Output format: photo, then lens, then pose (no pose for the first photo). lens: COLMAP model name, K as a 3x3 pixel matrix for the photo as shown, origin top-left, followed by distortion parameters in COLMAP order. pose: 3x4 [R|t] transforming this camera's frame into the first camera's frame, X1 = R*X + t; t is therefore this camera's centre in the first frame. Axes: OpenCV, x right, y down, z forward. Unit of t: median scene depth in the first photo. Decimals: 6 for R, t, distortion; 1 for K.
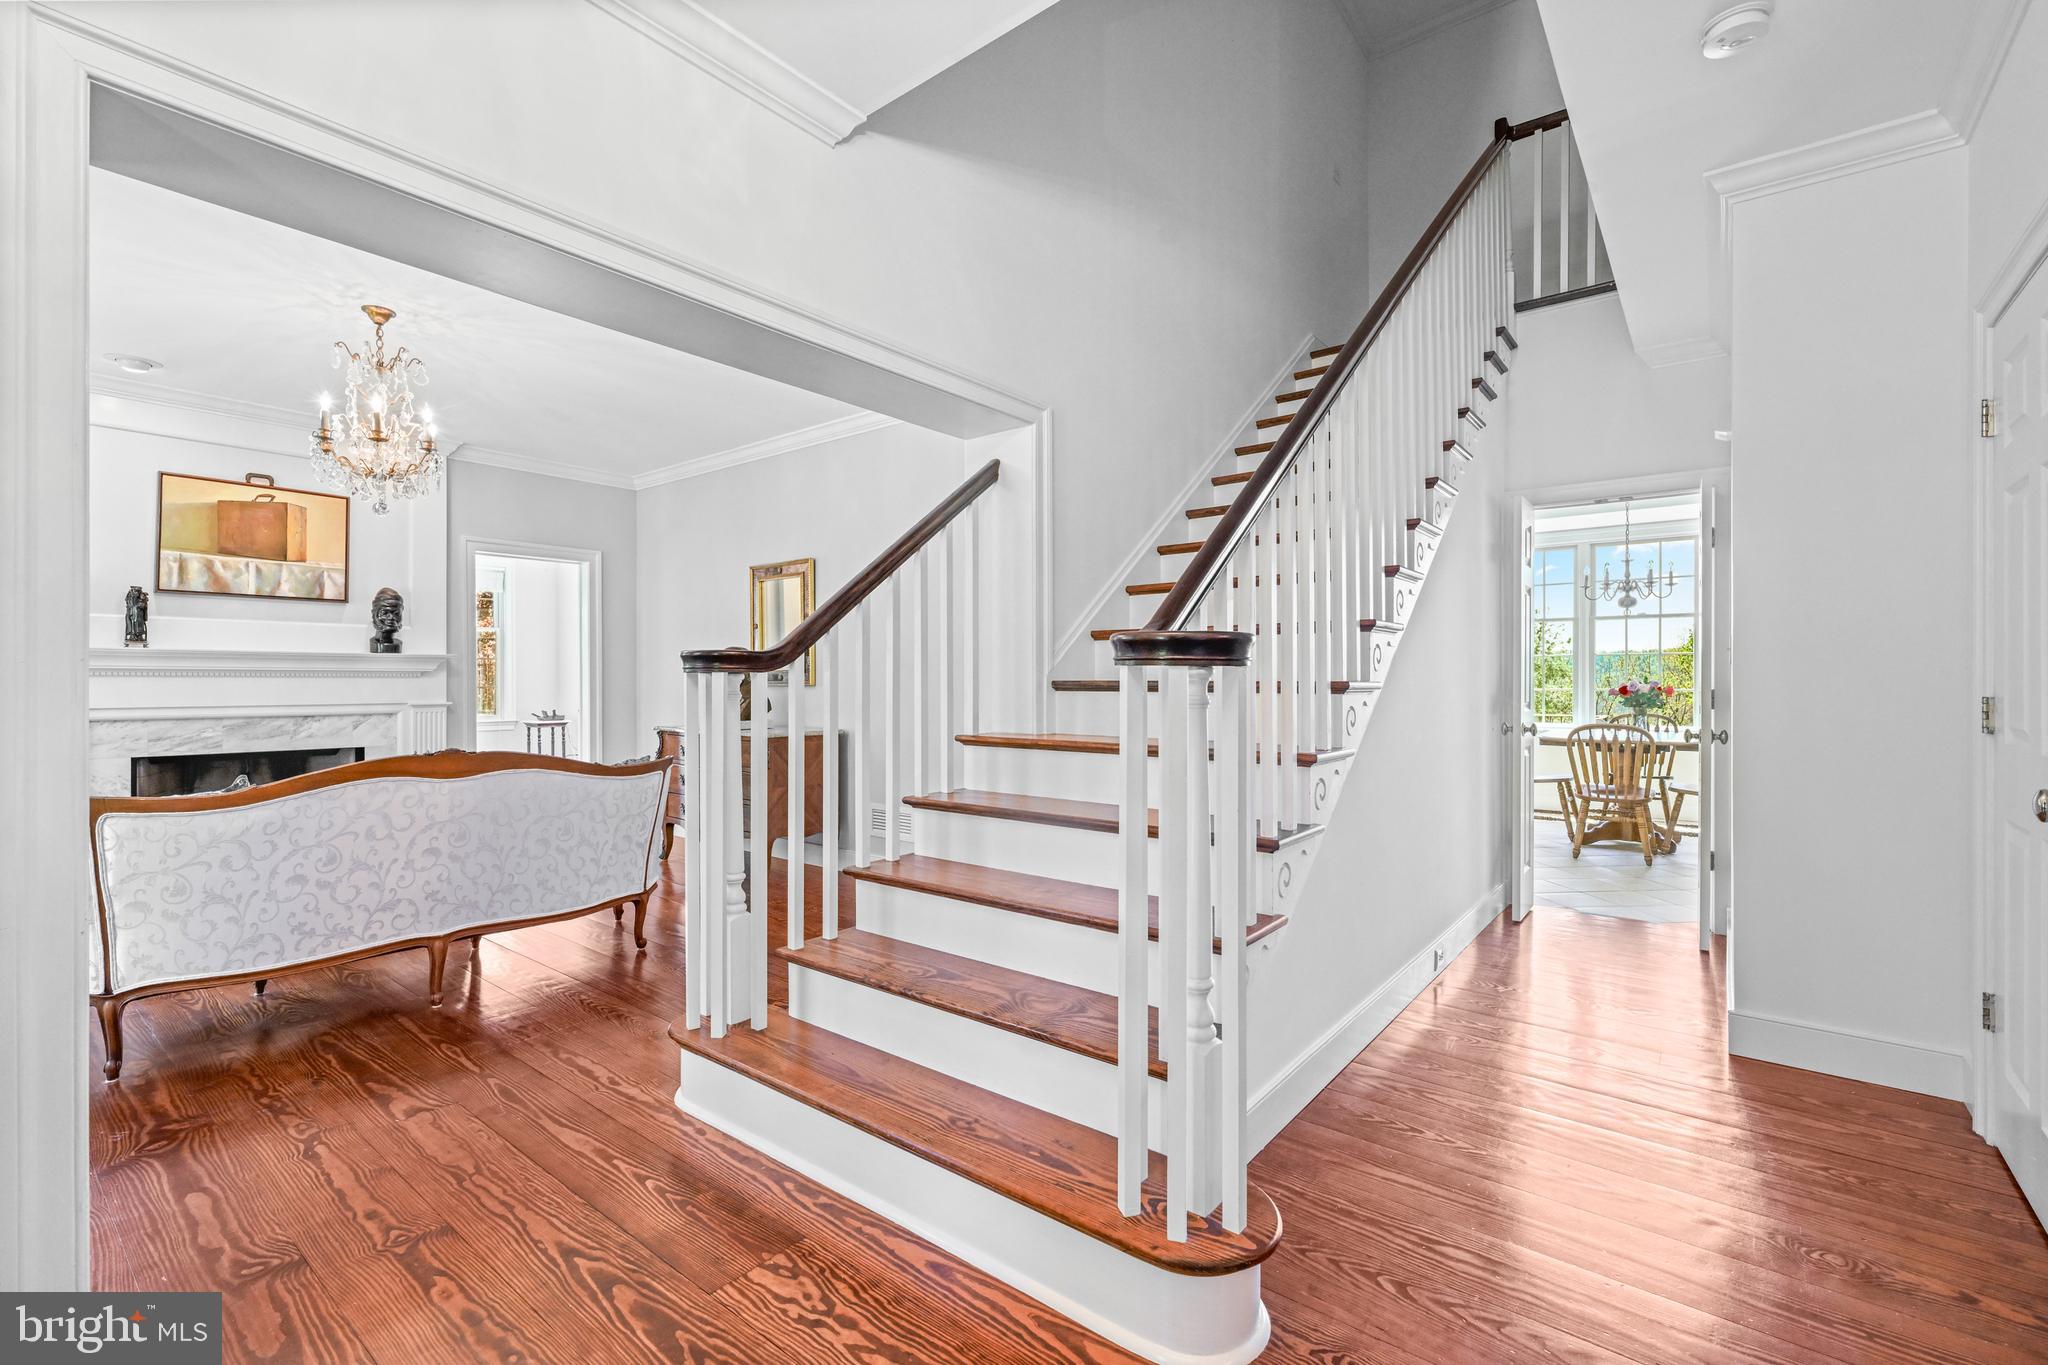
lens RADIAL K [[900.8, 0, 1025.7], [0, 900.8, 679.5], [0, 0, 1]] dist [-0.001404, -0.000105]
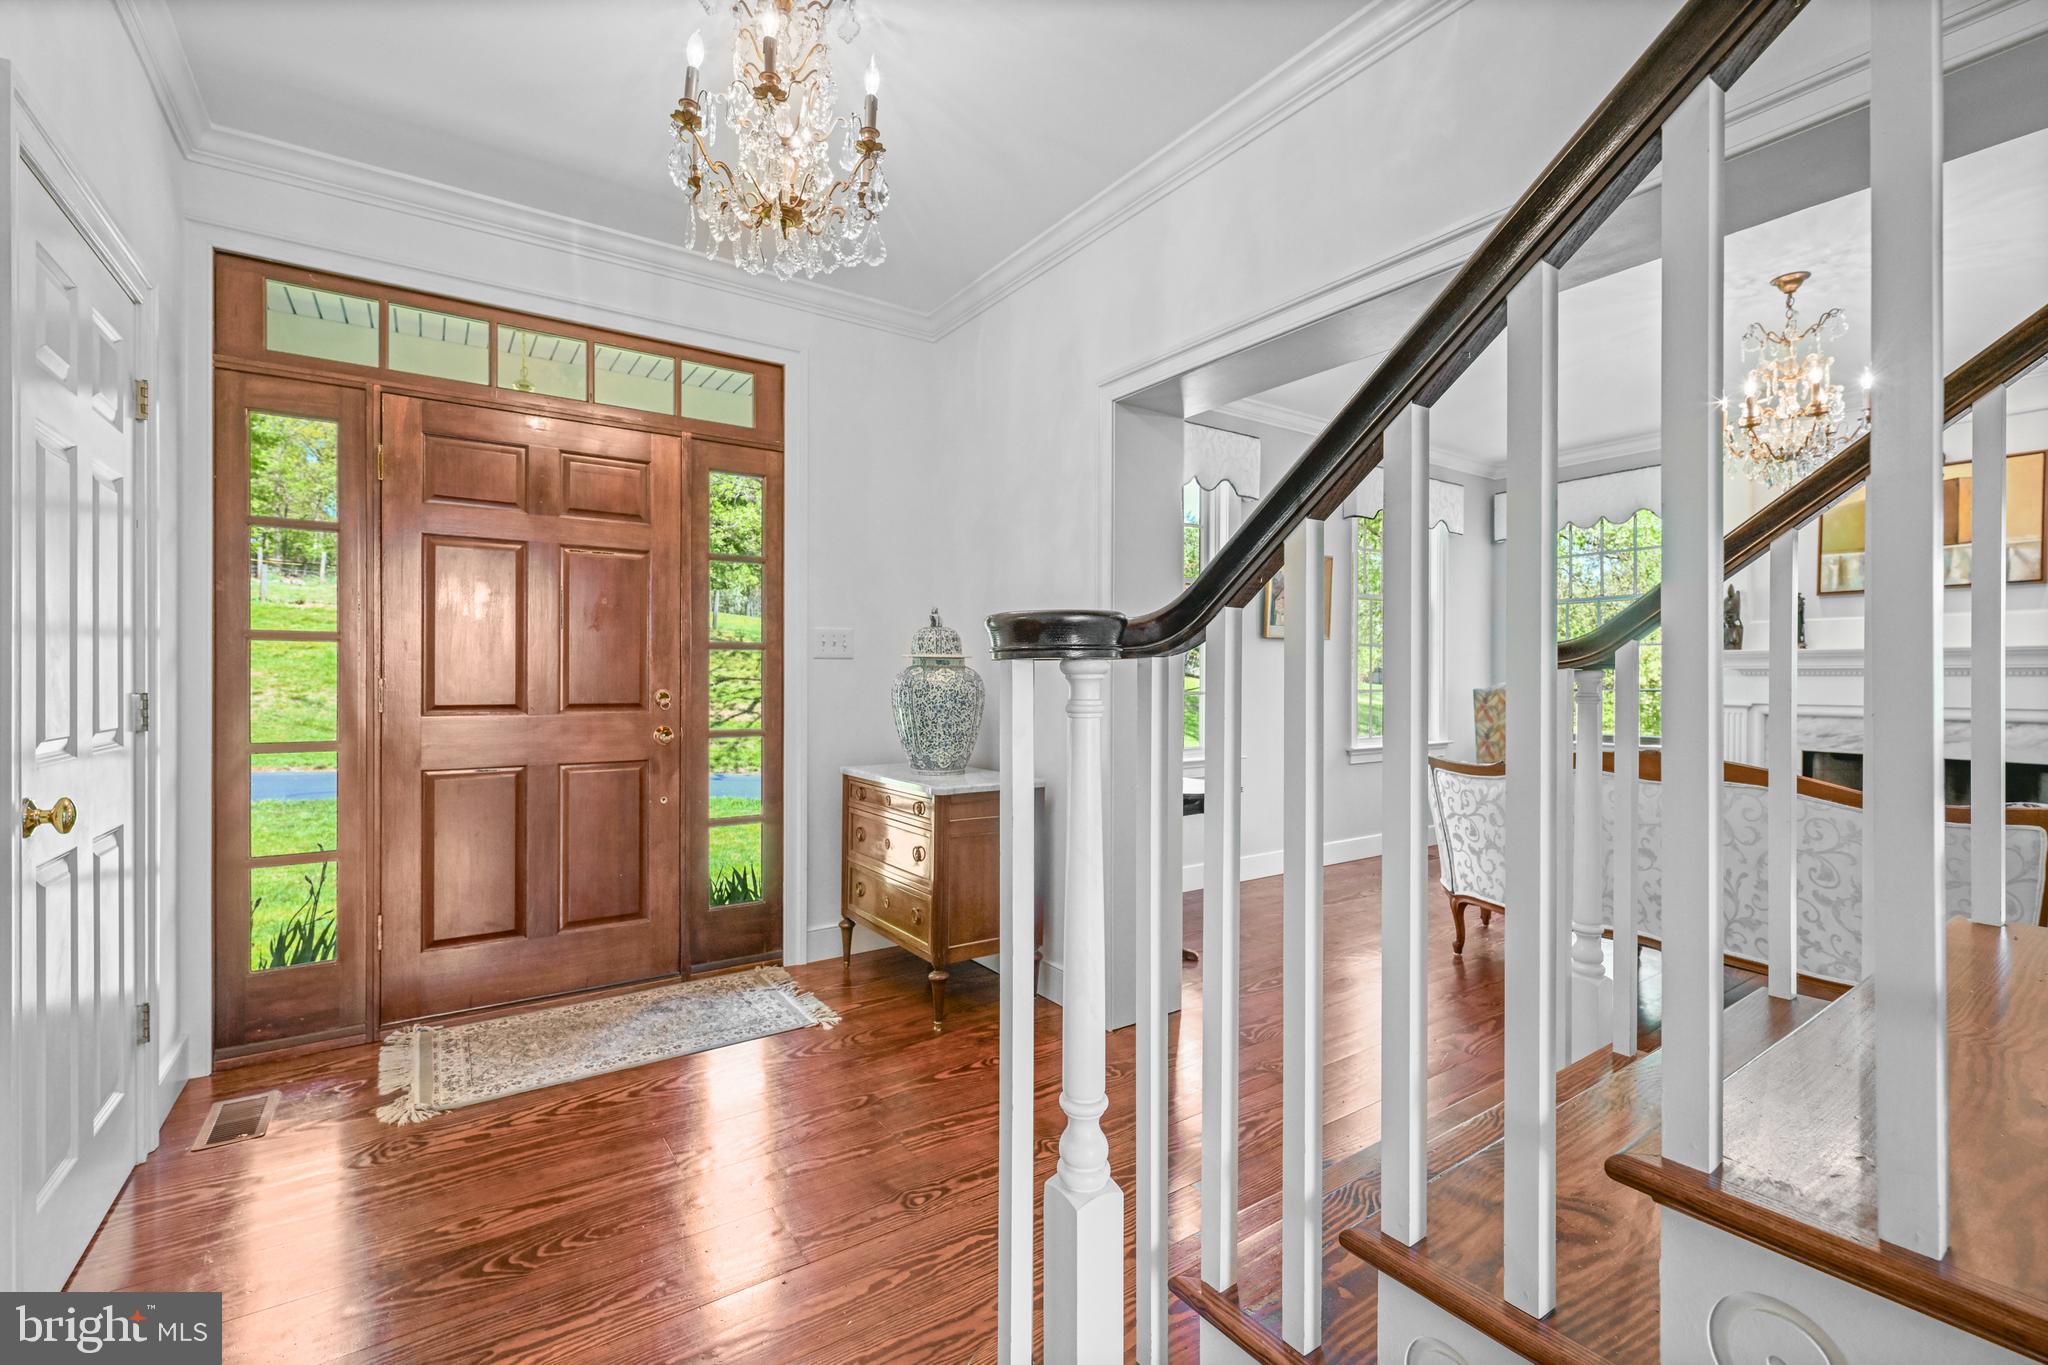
lens RADIAL K [[900.8, 0, 1025.7], [0, 900.8, 679.5], [0, 0, 1]] dist [-0.001404, -0.000105]
pose [[-0.296633, 0.003002, -0.954987, 0.297551], [0.000756, 0.999995, 0.002909, -0.002282], [0.954991, 0.000140, -0.296634, 0.400240]]
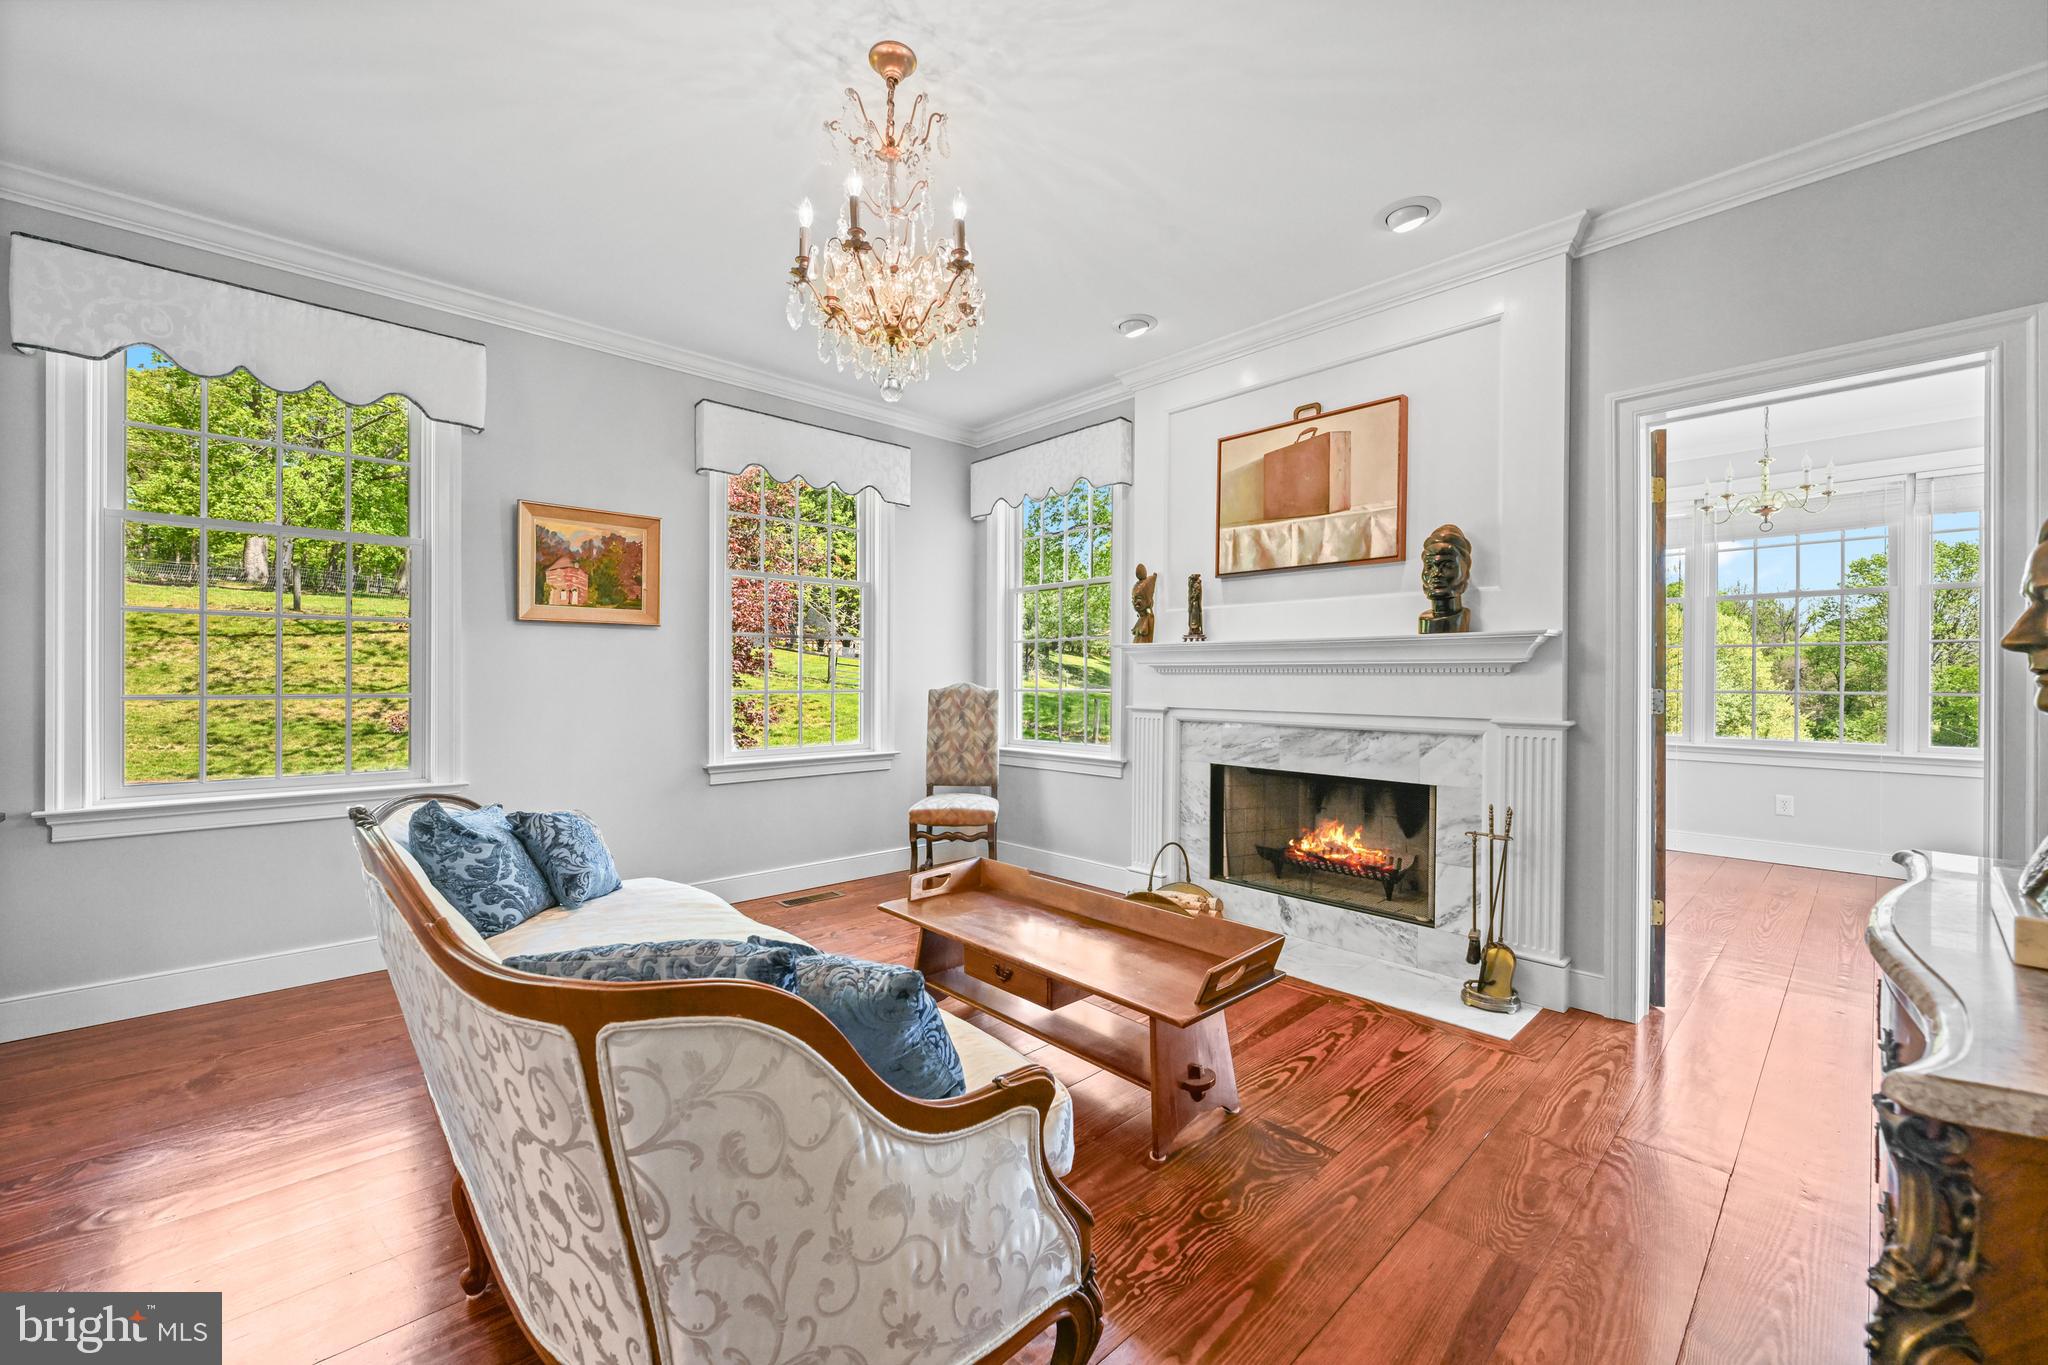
lens RADIAL K [[801.1, 0, 1052.3], [0, 801.1, 681.3], [0, 0, 1]] dist [-0.000365, 0.000049]
pose [[-0.146326, 0.006633, -0.989214, -0.158154], [-0.001030, 0.999976, 0.006858, -0.001384], [0.989236, 0.002023, -0.146316, 0.897703]]
